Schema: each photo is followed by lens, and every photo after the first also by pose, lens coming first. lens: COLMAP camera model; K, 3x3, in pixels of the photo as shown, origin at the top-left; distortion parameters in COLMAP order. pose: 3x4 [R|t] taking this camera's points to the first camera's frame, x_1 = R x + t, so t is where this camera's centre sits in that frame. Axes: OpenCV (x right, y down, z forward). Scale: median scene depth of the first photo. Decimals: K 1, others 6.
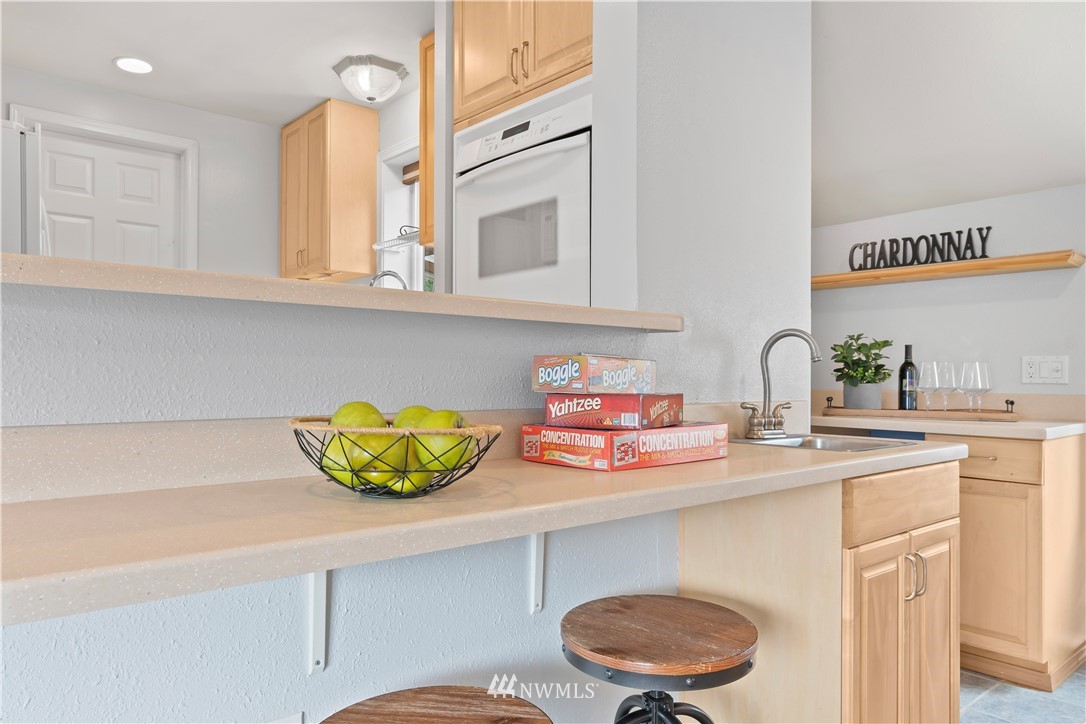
lens RADIAL K [[720.3, 0, 538.5], [0, 720.3, 373.2], [0, 0, 1]] dist [-0.004699, 0.002069]
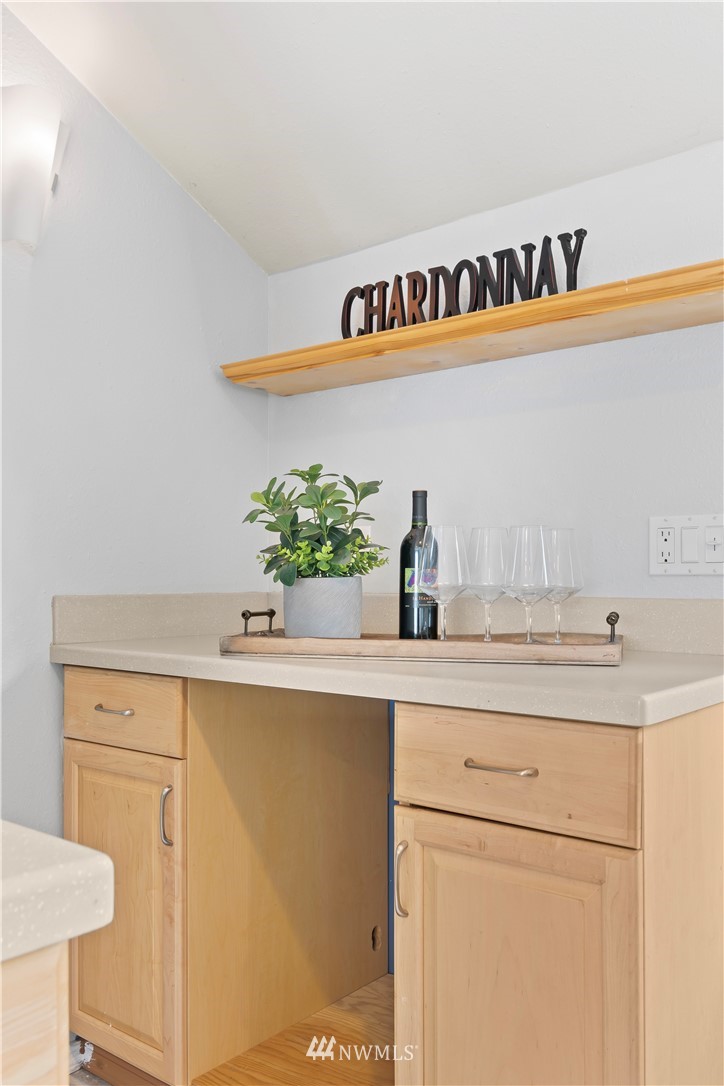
lens RADIAL K [[905.5, 0, 354.3], [0, 905.5, 570.8], [0, 0, 1]] dist [-0.012357, 0.004306]
pose [[0.987400, -0.004905, 0.158165, 0.398606], [0.005053, 0.999987, -0.000532, 0.010652], [-0.158160, 0.001325, 0.987413, 0.465773]]
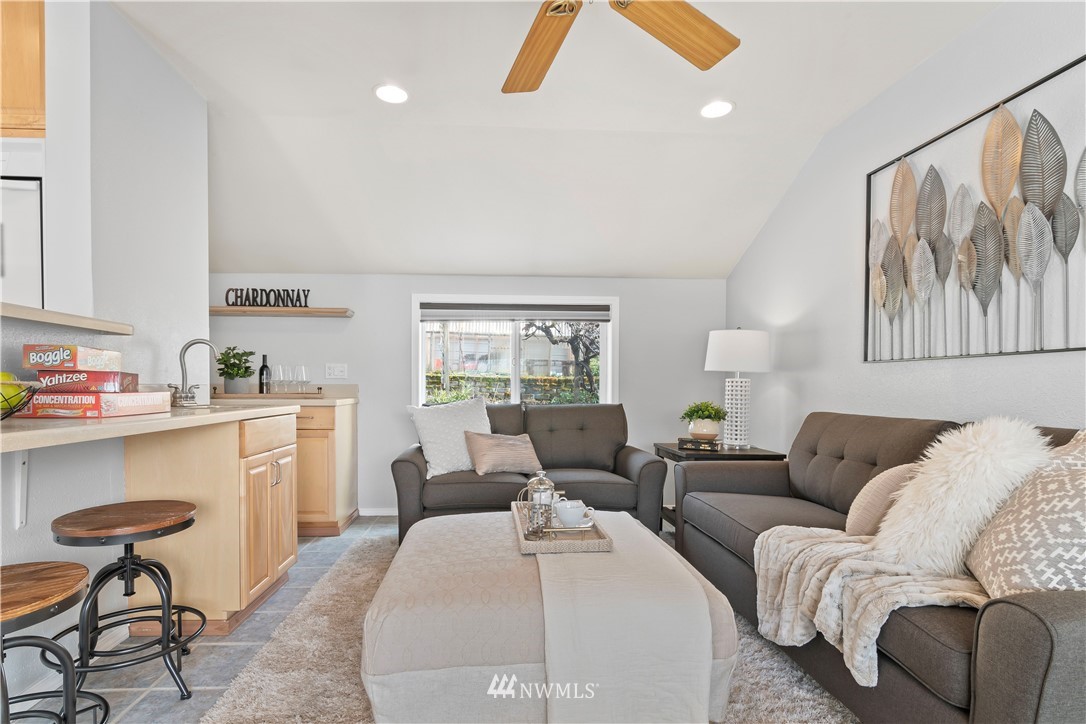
lens RADIAL K [[537.9, 0, 510.3], [0, 537.9, 398.0], [0, 0, 1]] dist [-0.003596, -0.000550]
pose [[0.605898, -0.020842, 0.795270, -0.131493], [-0.002383, 0.999605, 0.028013, 0.024548], [-0.795539, -0.018868, 0.605608, -0.203450]]
